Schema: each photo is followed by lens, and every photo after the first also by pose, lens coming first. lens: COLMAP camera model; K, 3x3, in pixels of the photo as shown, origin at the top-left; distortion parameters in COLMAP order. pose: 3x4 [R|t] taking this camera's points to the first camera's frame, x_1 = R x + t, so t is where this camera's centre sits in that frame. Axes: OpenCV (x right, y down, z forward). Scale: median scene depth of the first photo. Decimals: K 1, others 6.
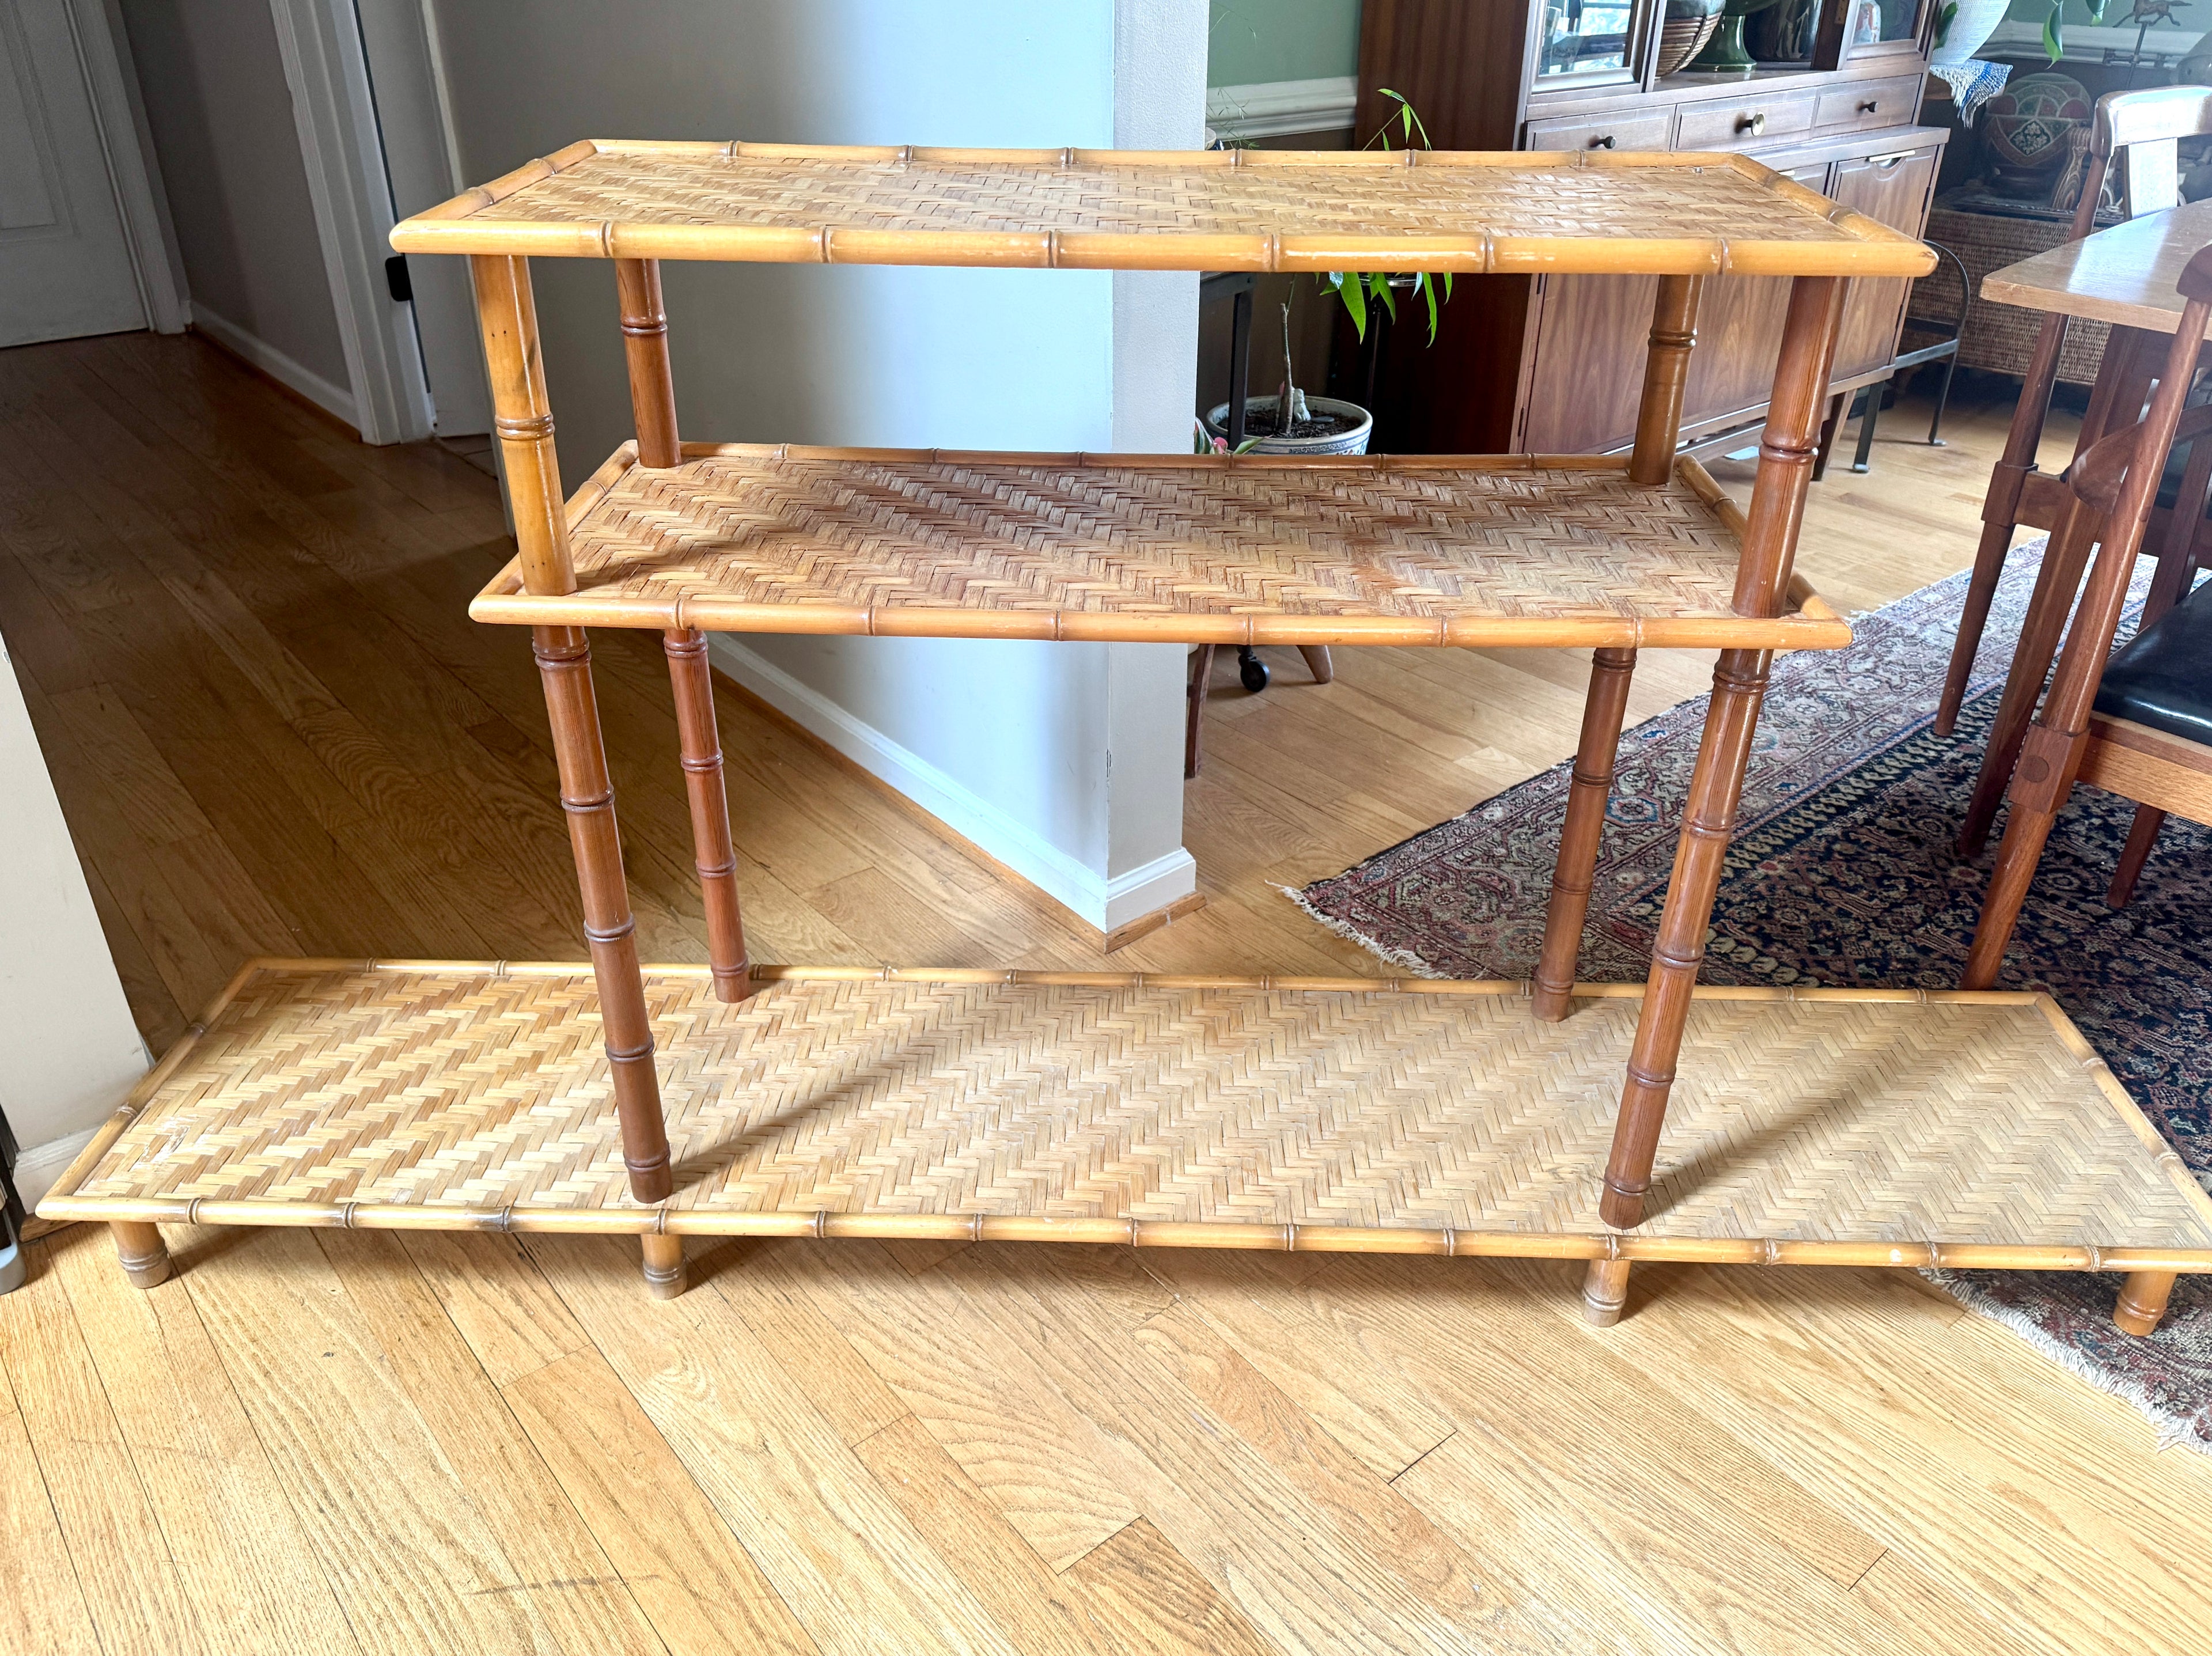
lens RADIAL K [[1679.7, 0, 1105.7], [0, 1679.7, 849.1], [0, 0, 1]] dist [0.041831, -0.073459]
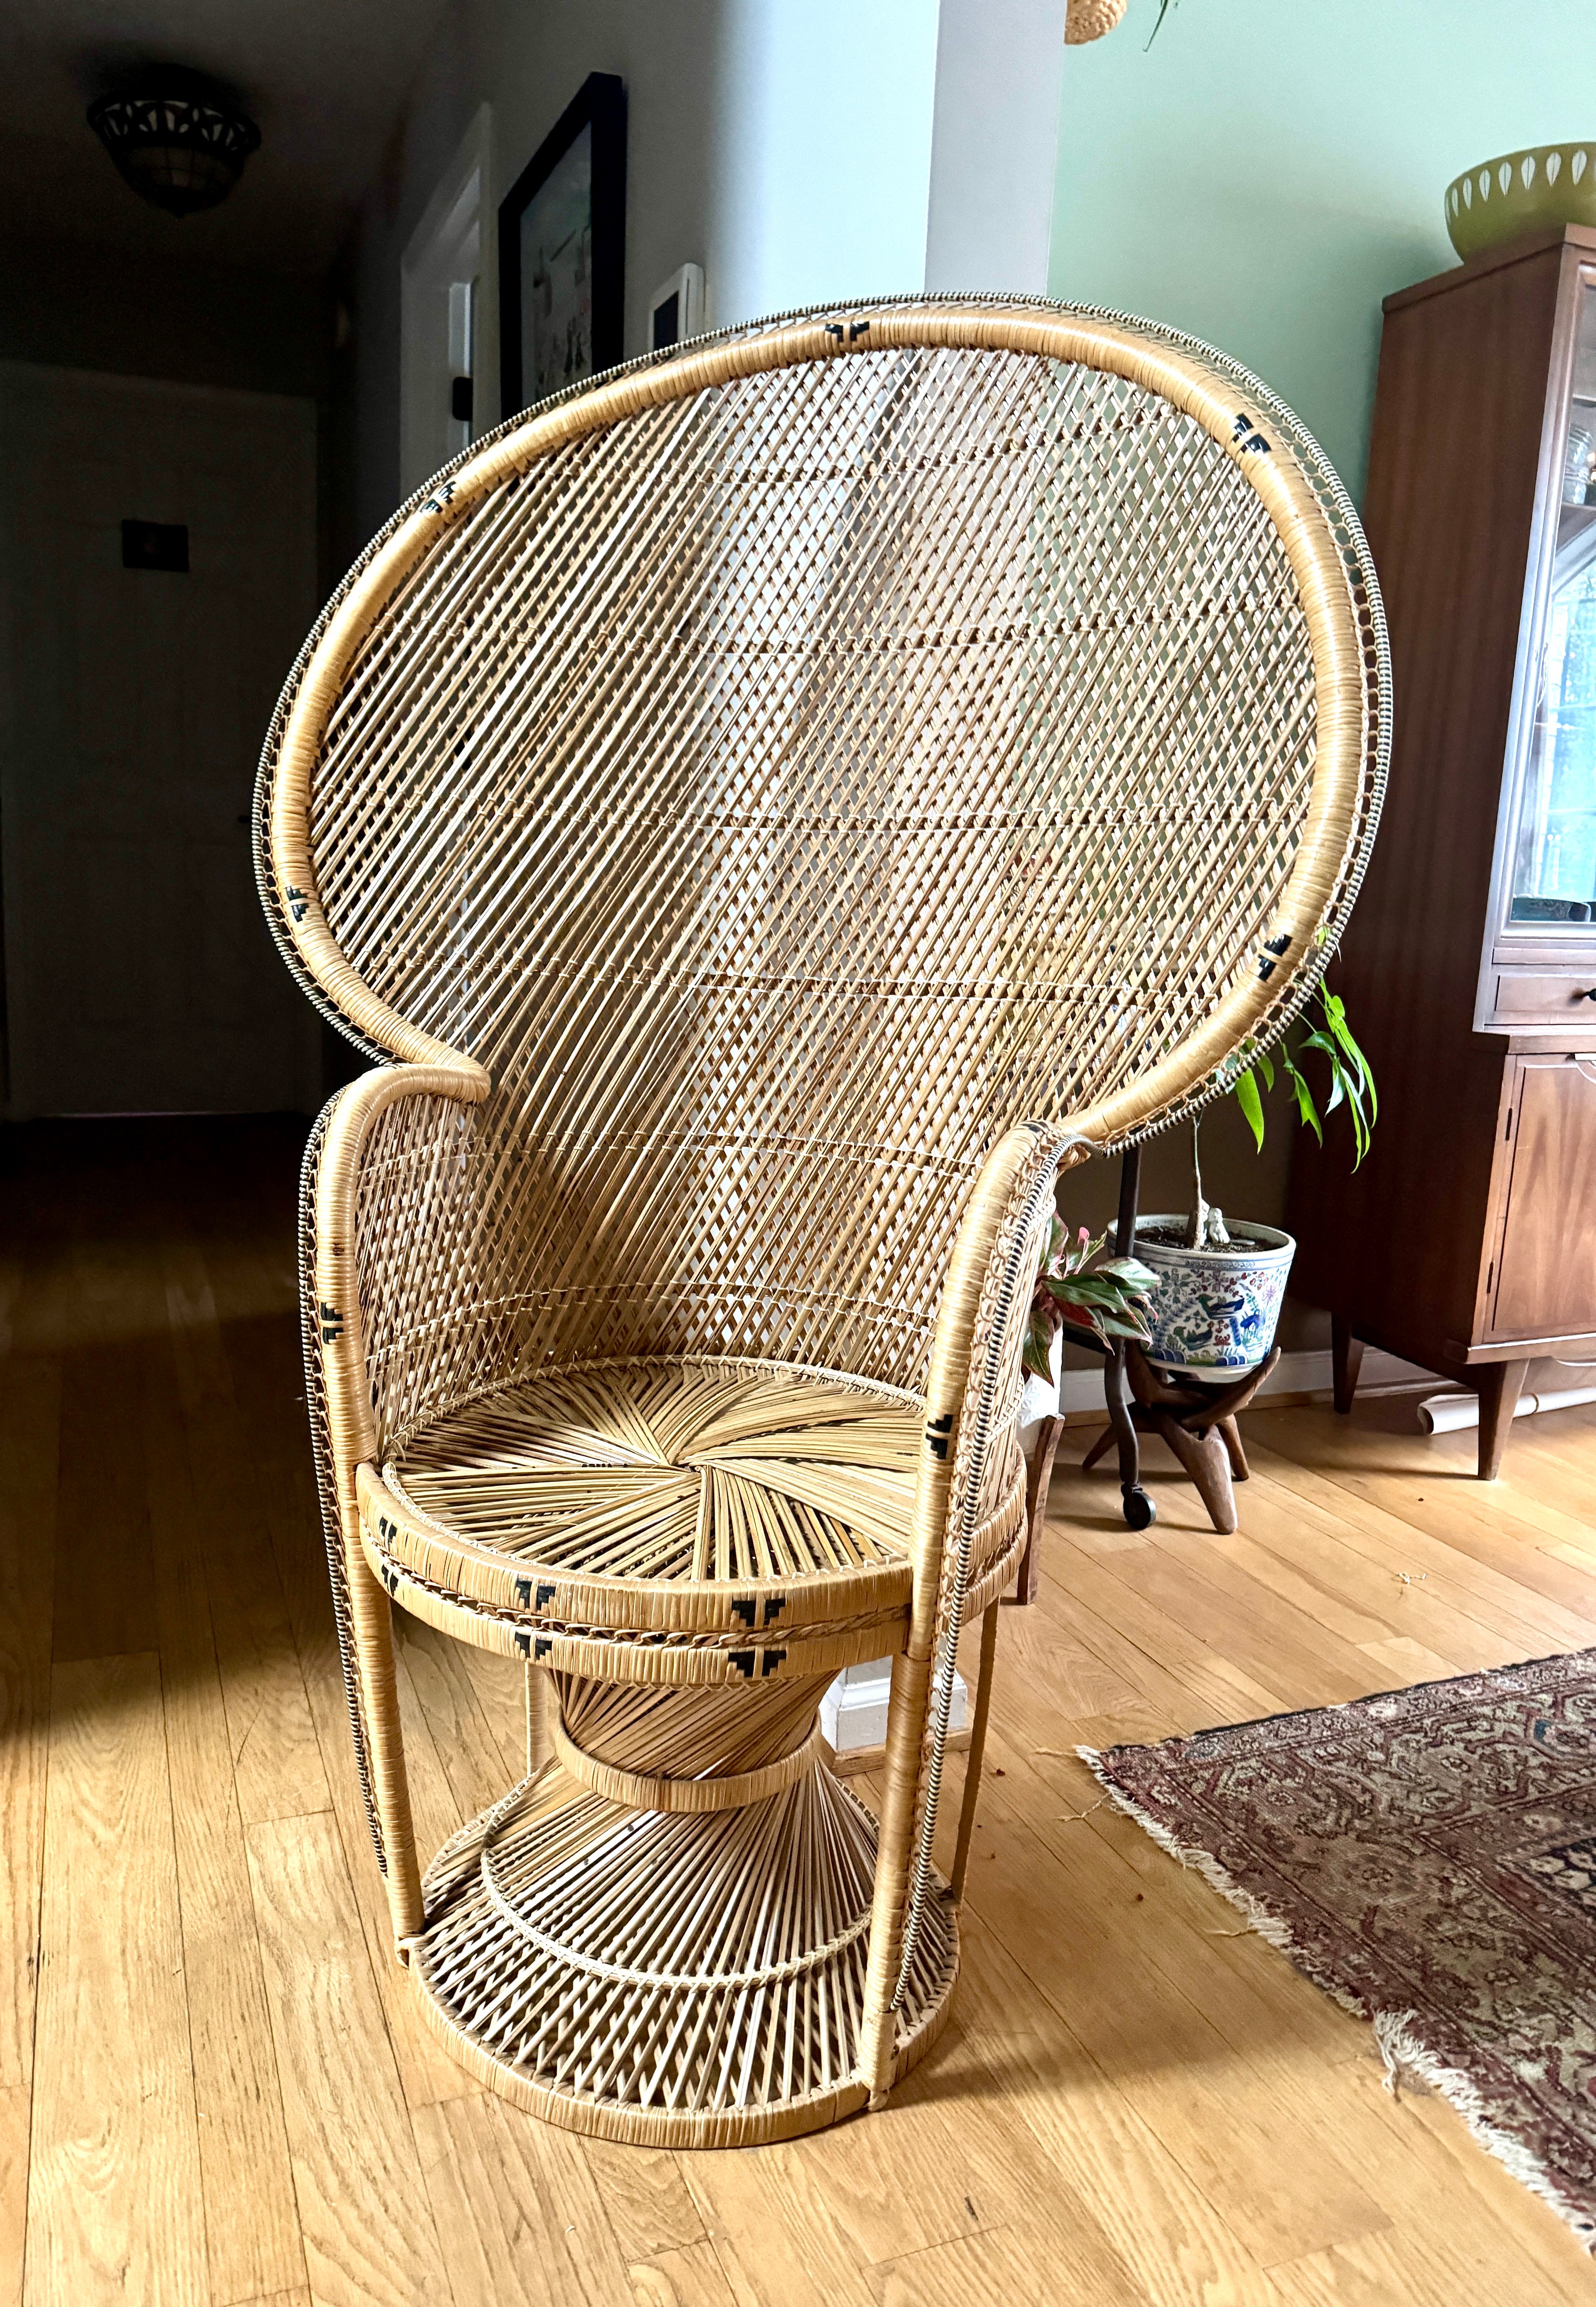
lens RADIAL K [[1639.9, 0, 728.3], [0, 1639.9, 1151.4], [0, 0, 1]] dist [-0.016250, -0.002022]
pose [[0.946811, 0.086935, -0.309823, 0.229816], [-0.186518, 0.932844, -0.308243, 0.041027], [0.262220, 0.349635, 0.899442, 0.188010]]
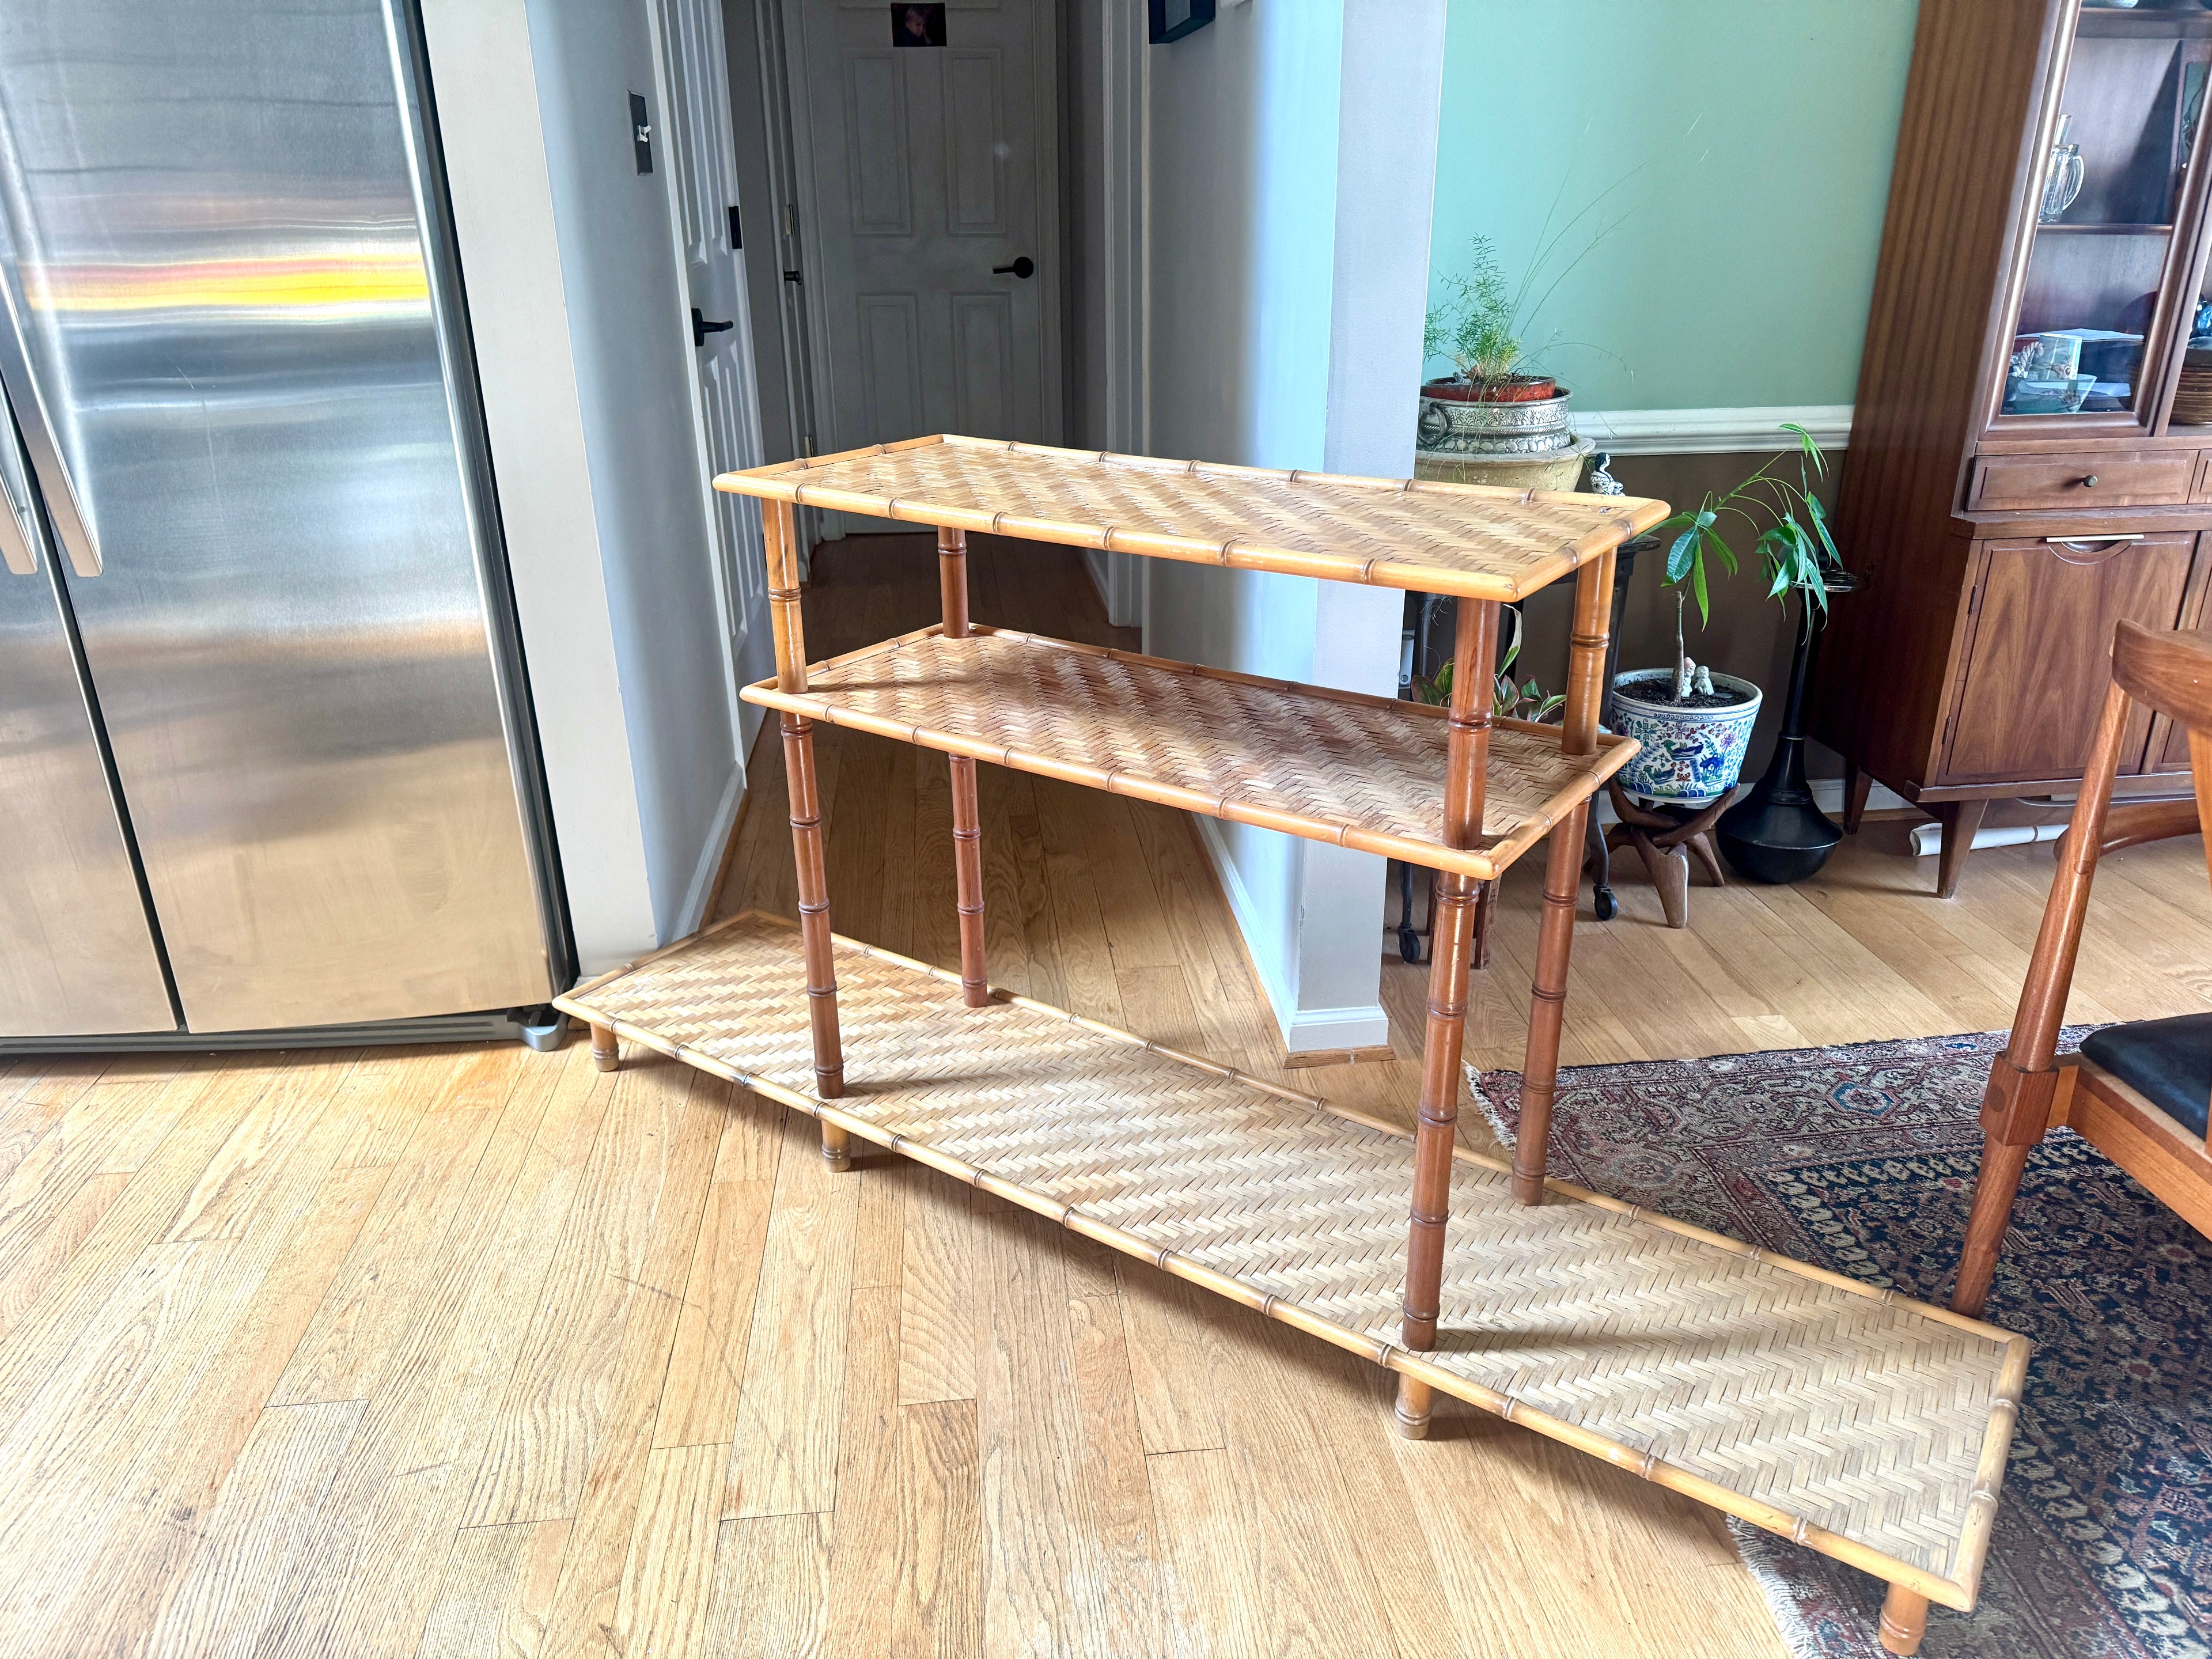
lens RADIAL K [[1582.2, 0, 1096.1], [0, 1582.2, 835.2], [0, 0, 1]] dist [0.005470, -0.022987]
pose [[0.829315, 0.196531, -0.523080, 0.599214], [-0.261640, 0.963724, -0.052728, -0.008280], [0.493742, 0.180587, 0.850651, -0.123090]]
